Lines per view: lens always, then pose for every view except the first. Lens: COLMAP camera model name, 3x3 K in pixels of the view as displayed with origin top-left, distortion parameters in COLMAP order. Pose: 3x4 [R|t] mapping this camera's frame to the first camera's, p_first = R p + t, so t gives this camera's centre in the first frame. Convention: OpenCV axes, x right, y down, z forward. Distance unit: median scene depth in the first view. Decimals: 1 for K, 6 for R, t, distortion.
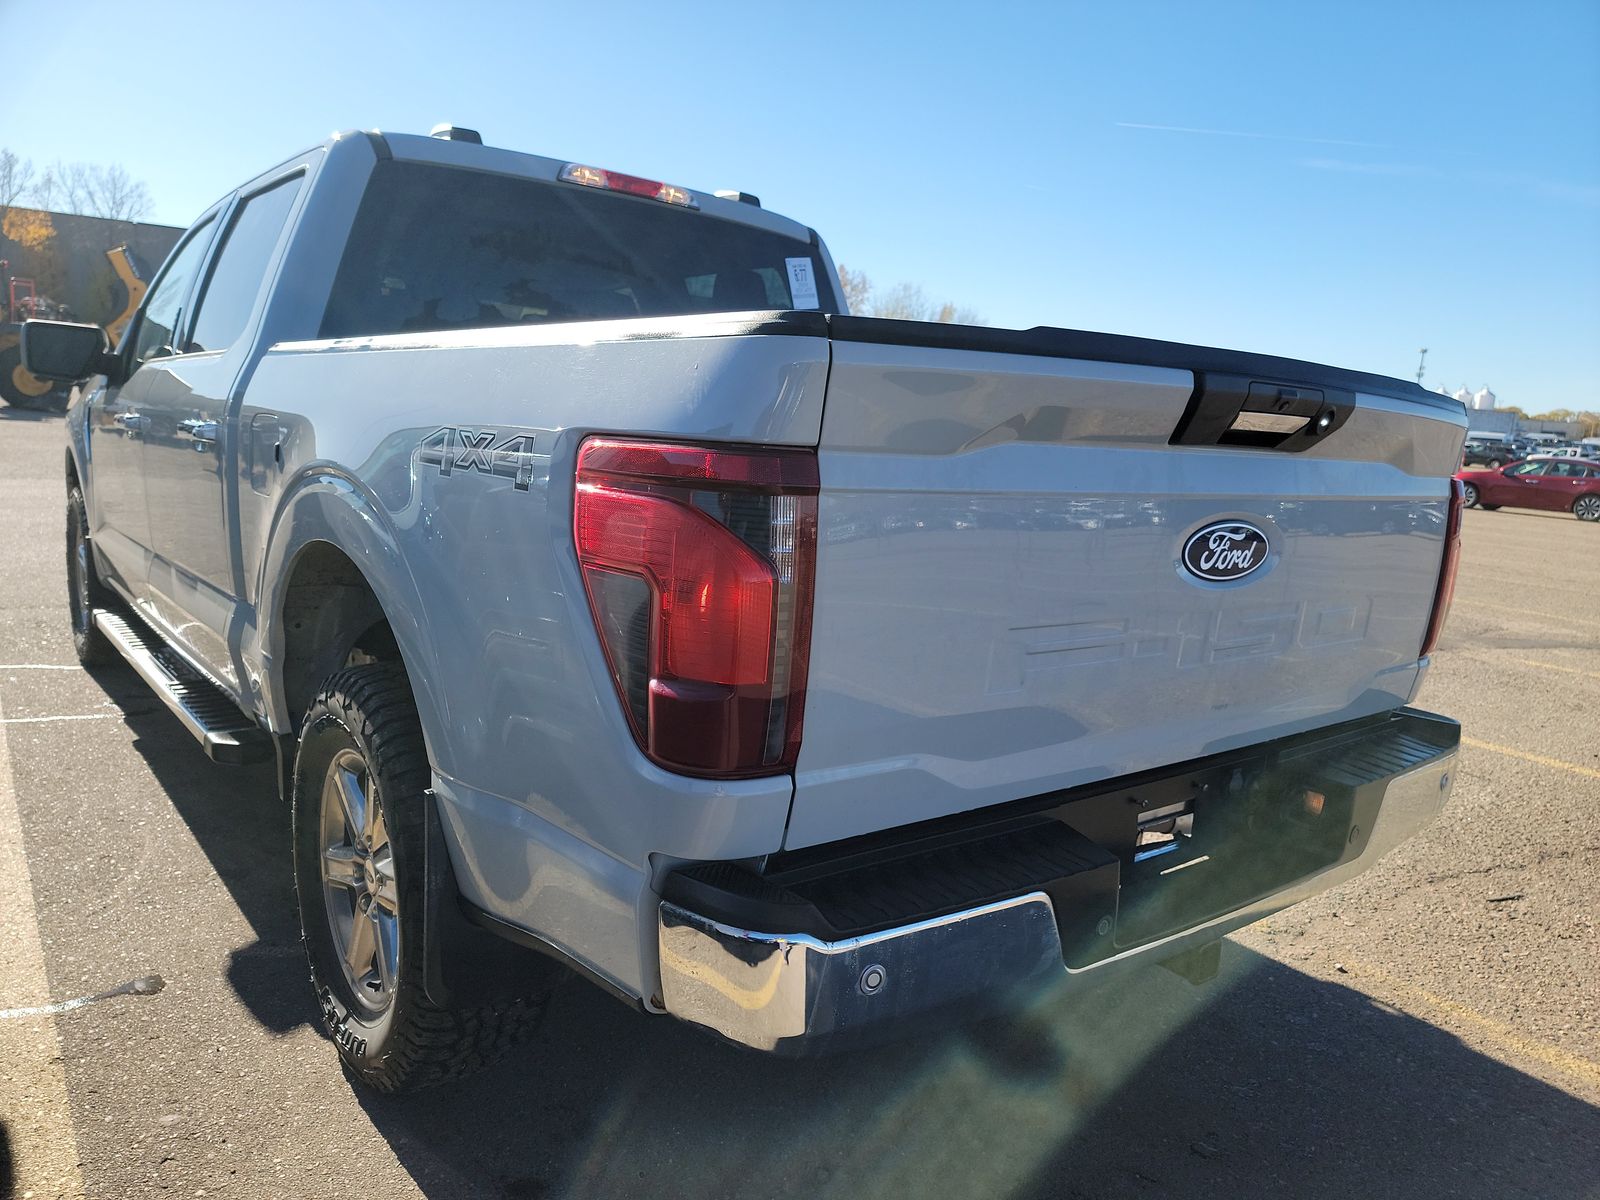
lens RADIAL K [[1143.2, 0, 831.6], [0, 1143.2, 630.5], [0, 0, 1]] dist [0.067875, -0.035776]
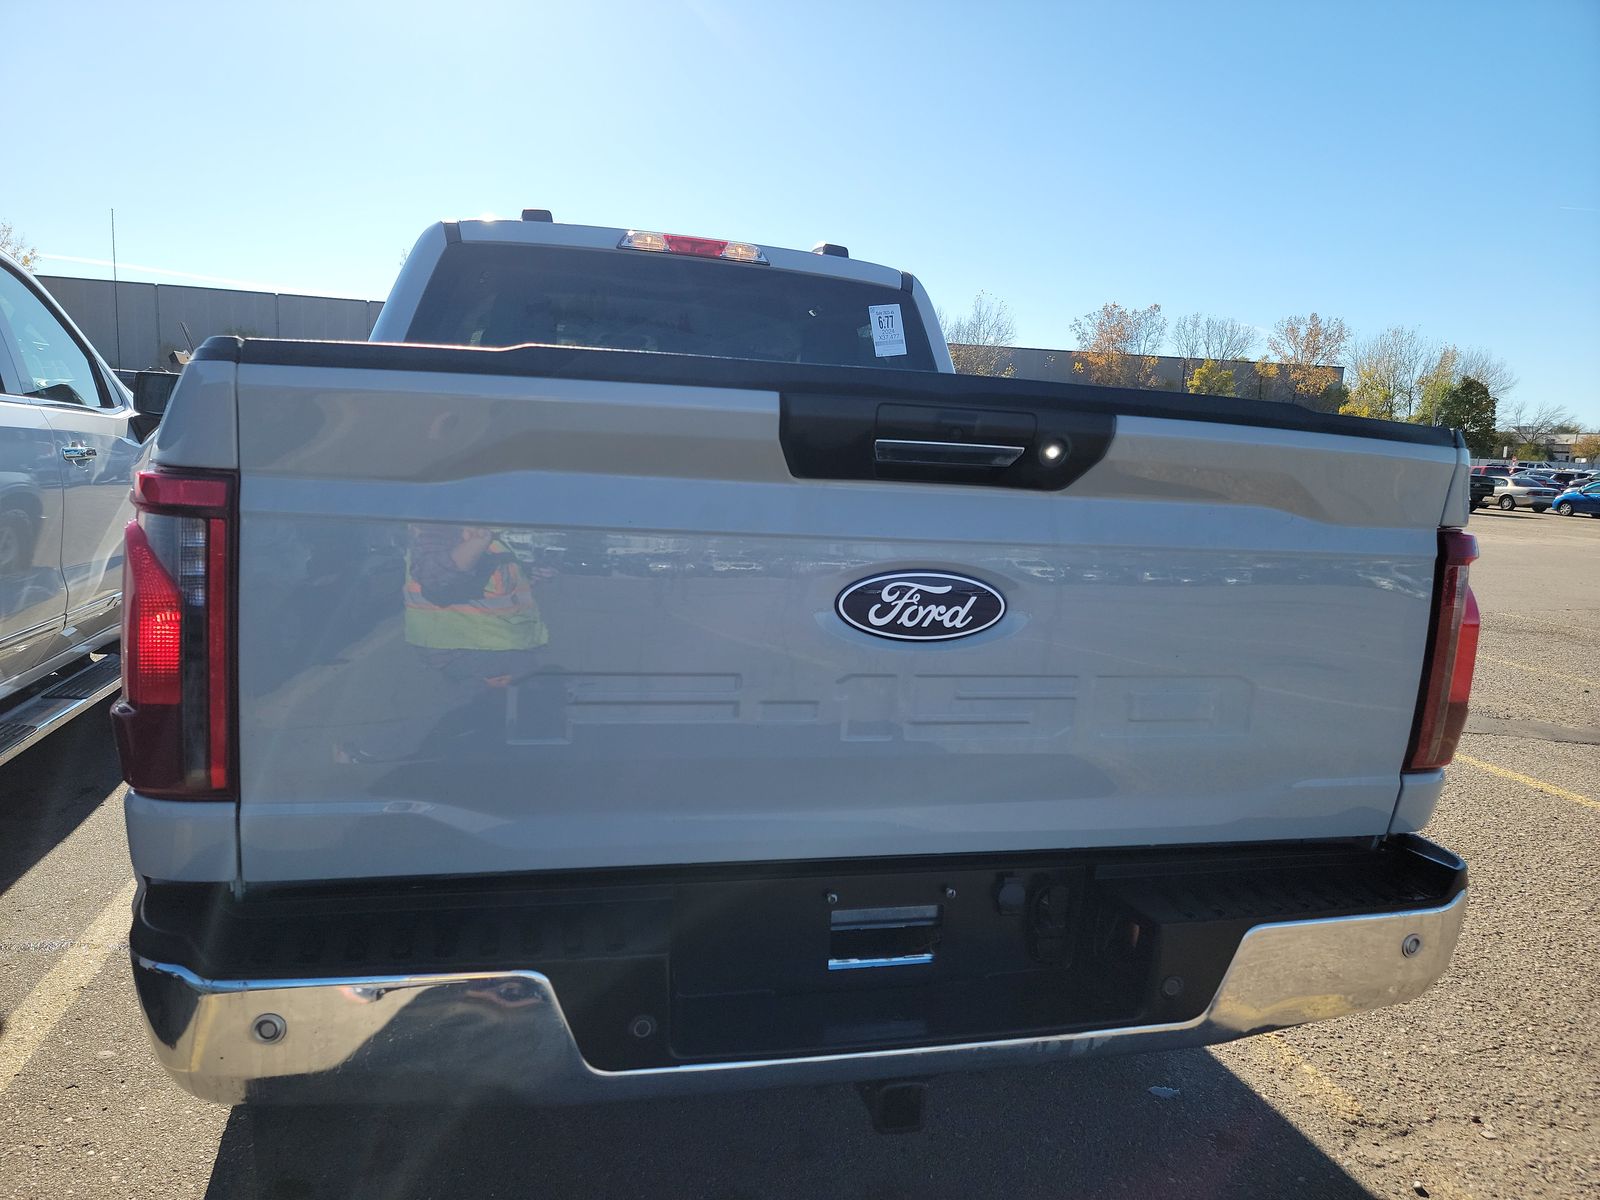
lens RADIAL K [[1143.2, 0, 802.5], [0, 1143.2, 603.6], [0, 0, 1]] dist [0.067875, -0.035776]
pose [[0.913212, 0.039937, -0.405523, 0.397449], [-0.070780, 0.995604, -0.061344, -0.008706], [0.401290, 0.084723, 0.912024, 0.135452]]
